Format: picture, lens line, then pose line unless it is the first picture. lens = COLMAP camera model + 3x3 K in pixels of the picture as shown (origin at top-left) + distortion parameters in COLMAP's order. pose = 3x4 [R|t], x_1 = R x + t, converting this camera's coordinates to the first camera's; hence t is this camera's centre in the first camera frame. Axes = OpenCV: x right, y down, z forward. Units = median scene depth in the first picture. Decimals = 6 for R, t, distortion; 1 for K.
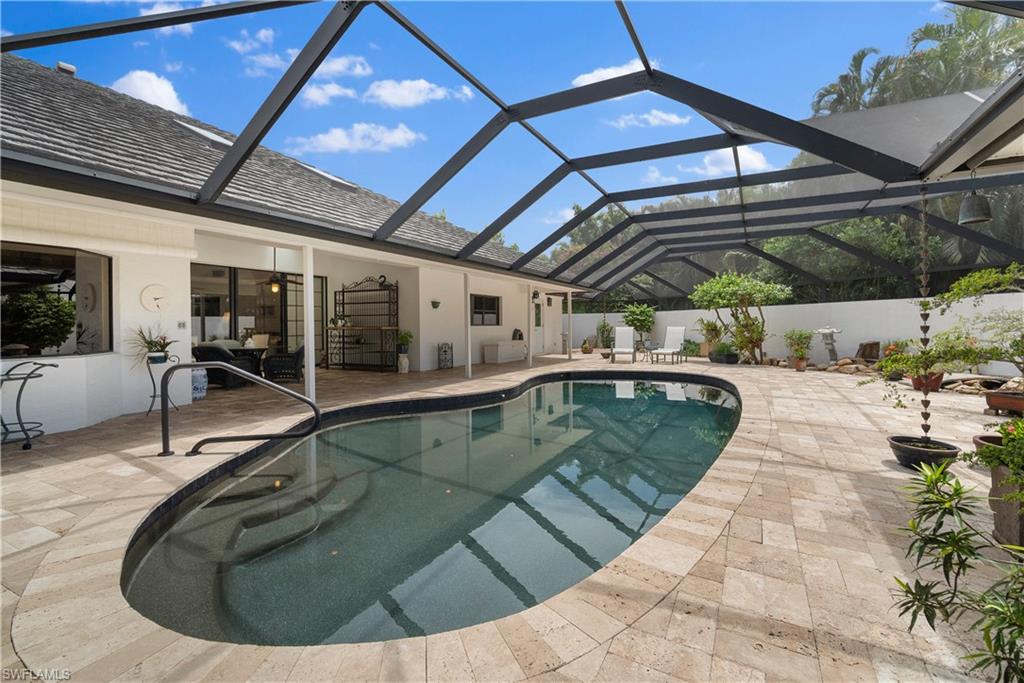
lens RADIAL K [[460.7, 0, 522.5], [0, 460.7, 326.6], [0, 0, 1]] dist [-0.010442, 0.000304]
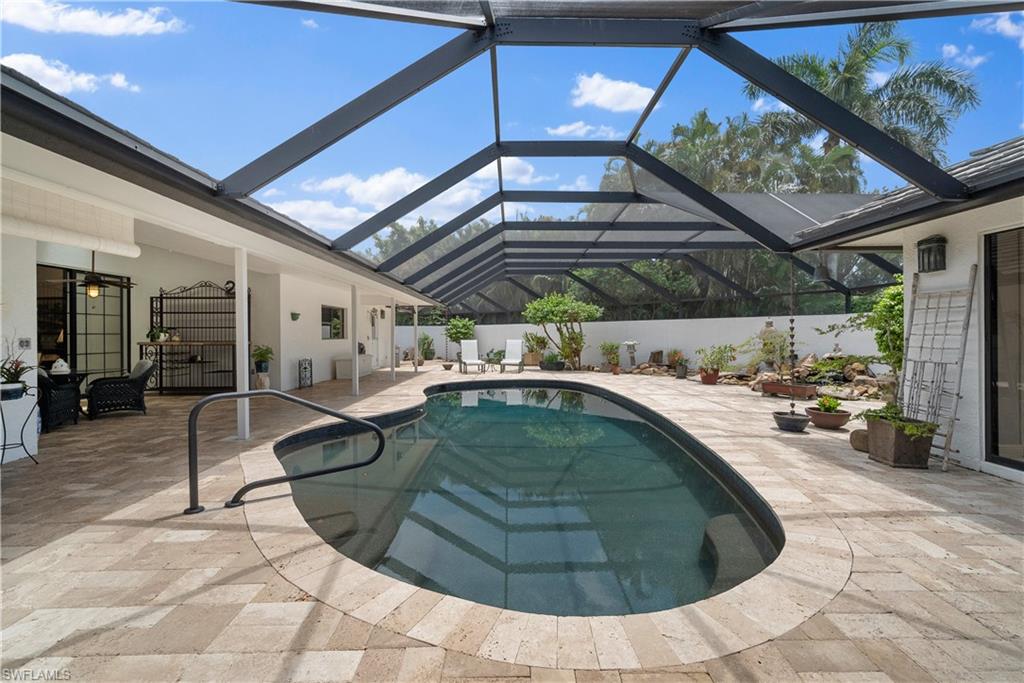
lens RADIAL K [[453.6, 0, 517.9], [0, 453.6, 333.4], [0, 0, 1]] dist [-0.010845, 0.000141]
pose [[0.879785, 0.002426, 0.475365, -0.225497], [0.001672, 0.999965, -0.008196, -0.006619], [-0.475368, 0.008005, 0.879751, 0.015912]]
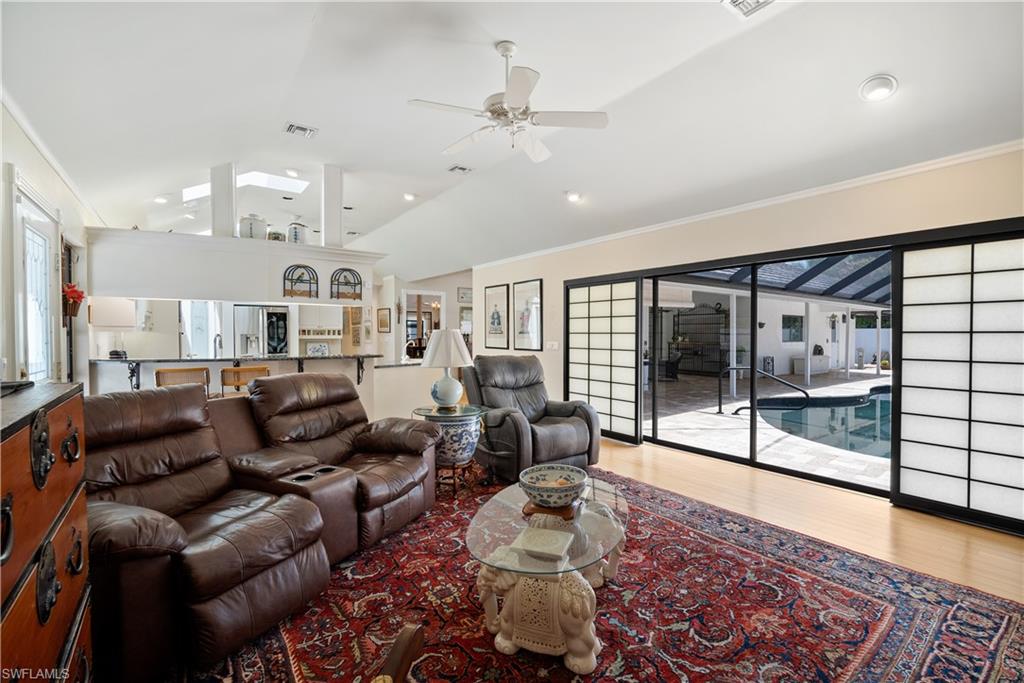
lens RADIAL K [[453.5, 0, 518.5], [0, 453.5, 339.5], [0, 0, 1]] dist [-0.004004, 0.000888]
pose [[0.900183, 0.015284, -0.435243, -0.245518], [-0.010848, 0.999861, 0.012674, -0.017601], [0.435376, -0.006688, 0.900224, -0.384428]]
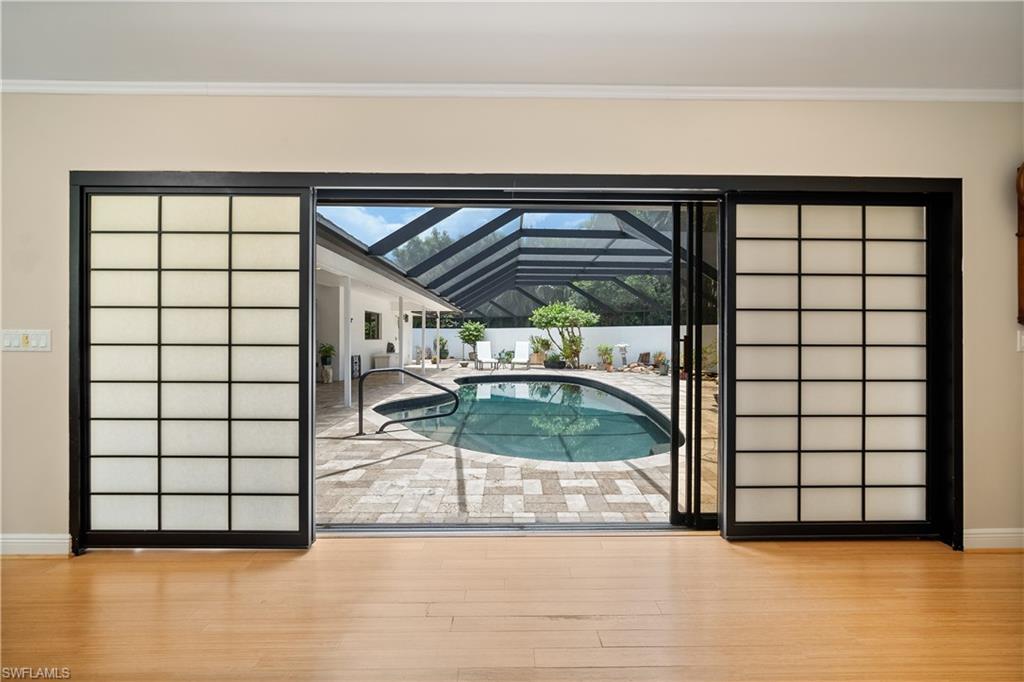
lens RADIAL K [[453.5, 0, 518.5], [0, 453.5, 339.0], [0, 0, 1]] dist [-0.004004, 0.000888]
pose [[0.878504, 0.008969, 0.477650, -0.350115], [-0.009227, 0.999956, -0.001806, -0.005421], [-0.477645, -0.002820, 0.878548, -0.155969]]
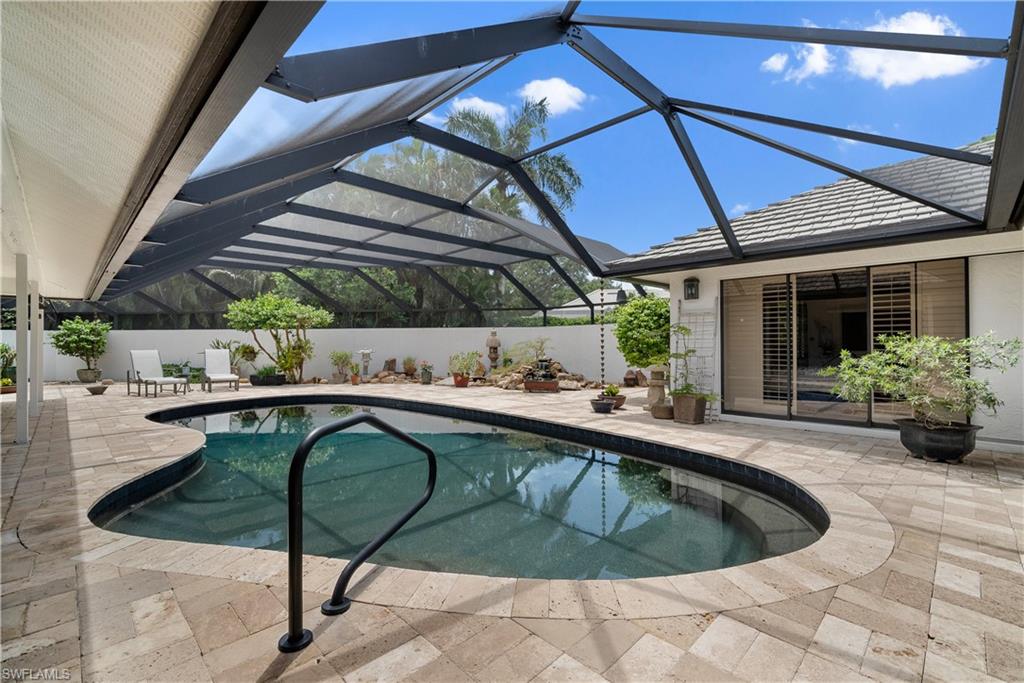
lens RADIAL K [[453.5, 0, 518.5], [0, 453.5, 339.5], [0, 0, 1]] dist [-0.004004, 0.000888]
pose [[0.295387, 0.012910, 0.955290, -0.387102], [0.007727, 0.999844, -0.015901, 0.000353], [-0.955346, 0.012078, 0.295241, 0.228029]]
